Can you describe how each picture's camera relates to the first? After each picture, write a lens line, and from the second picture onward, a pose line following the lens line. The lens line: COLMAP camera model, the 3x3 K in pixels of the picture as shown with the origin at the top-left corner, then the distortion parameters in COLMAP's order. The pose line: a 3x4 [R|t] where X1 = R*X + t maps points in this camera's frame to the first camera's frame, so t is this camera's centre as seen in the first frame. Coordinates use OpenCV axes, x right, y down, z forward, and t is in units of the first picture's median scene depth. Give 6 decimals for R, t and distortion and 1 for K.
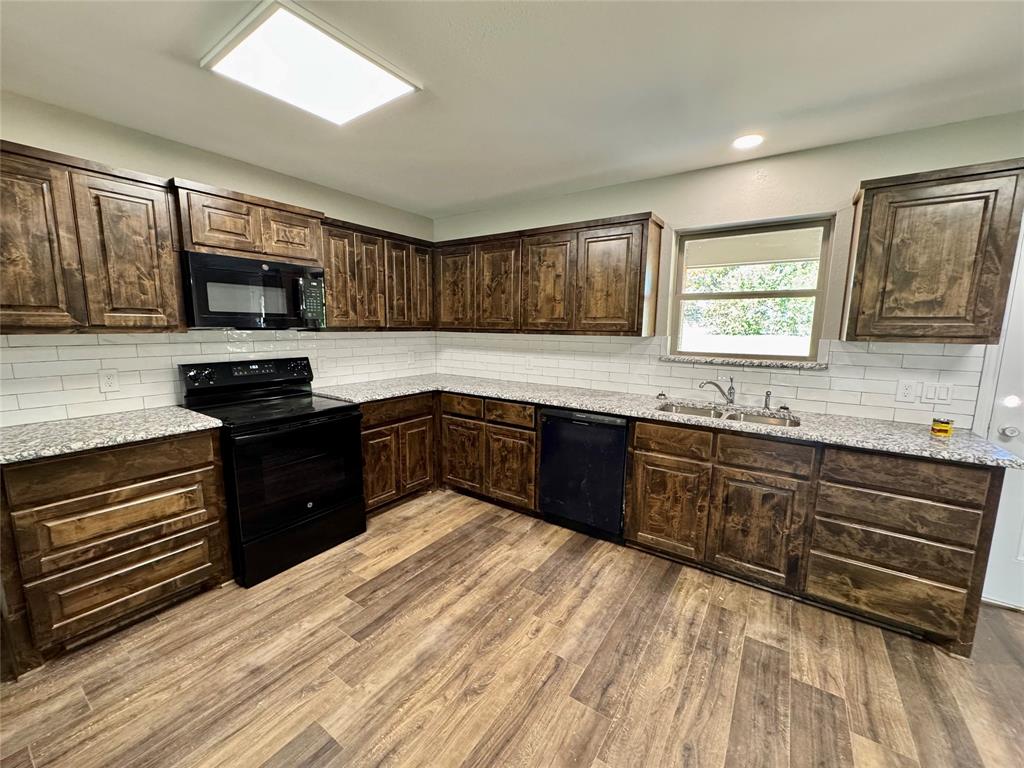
lens RADIAL K [[406.5, 0, 513.1], [0, 406.5, 384.3], [0, 0, 1]] dist [-0.000879, -0.000192]
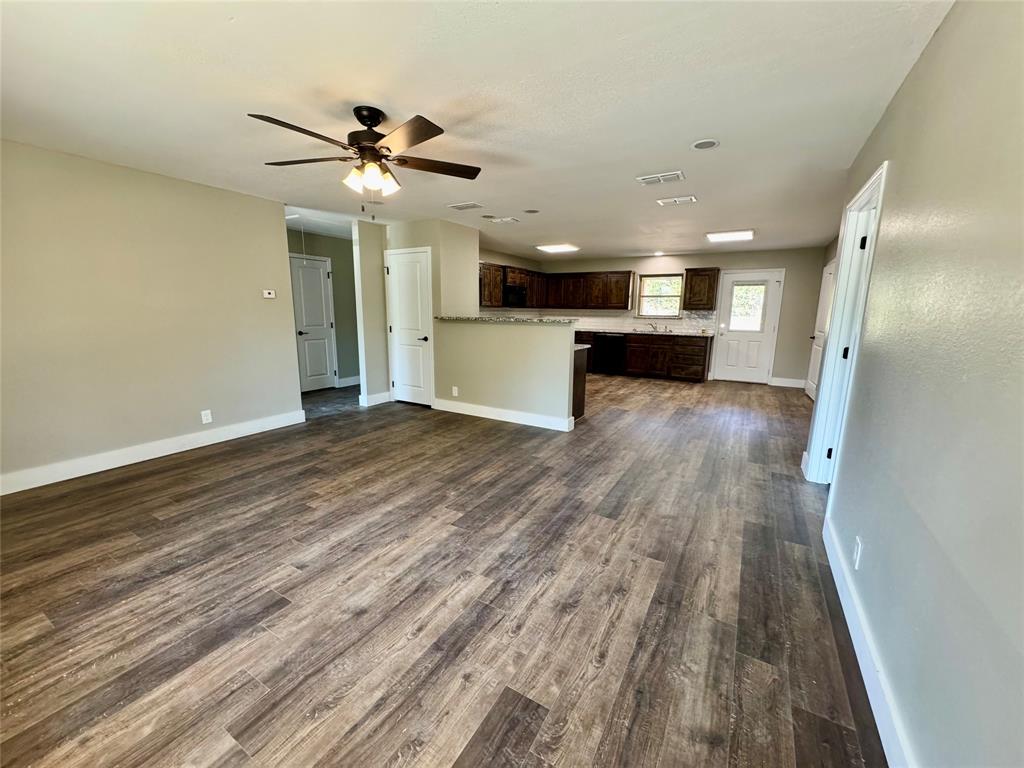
lens RADIAL K [[406.5, 0, 513.1], [0, 406.5, 384.3], [0, 0, 1]] dist [-0.000879, -0.000192]
pose [[0.997805, -0.011666, 0.065192, -0.838267], [0.009010, 0.999123, 0.040886, 0.346085], [-0.065612, -0.040209, 0.997035, -2.241593]]
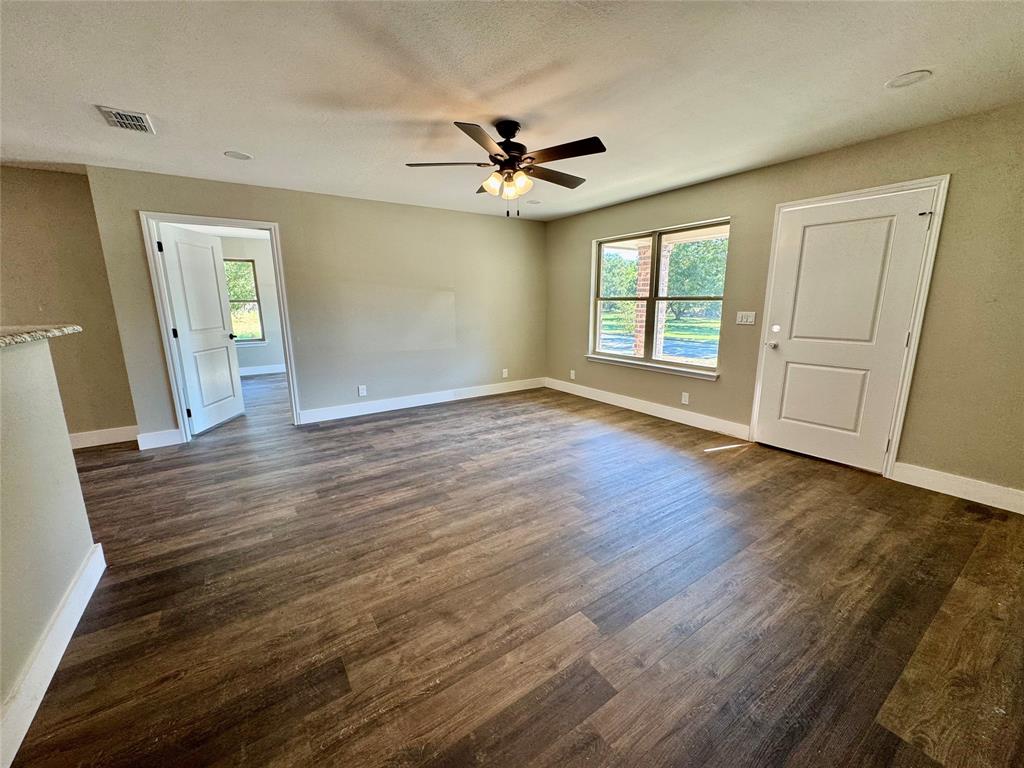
lens RADIAL K [[406.5, 0, 513.1], [0, 406.5, 384.3], [0, 0, 1]] dist [-0.000879, -0.000192]
pose [[-0.930967, -0.077826, 0.356713, -1.532653], [0.049995, 0.940640, 0.335703, 0.039636], [-0.361665, 0.330362, -0.871814, -0.151031]]
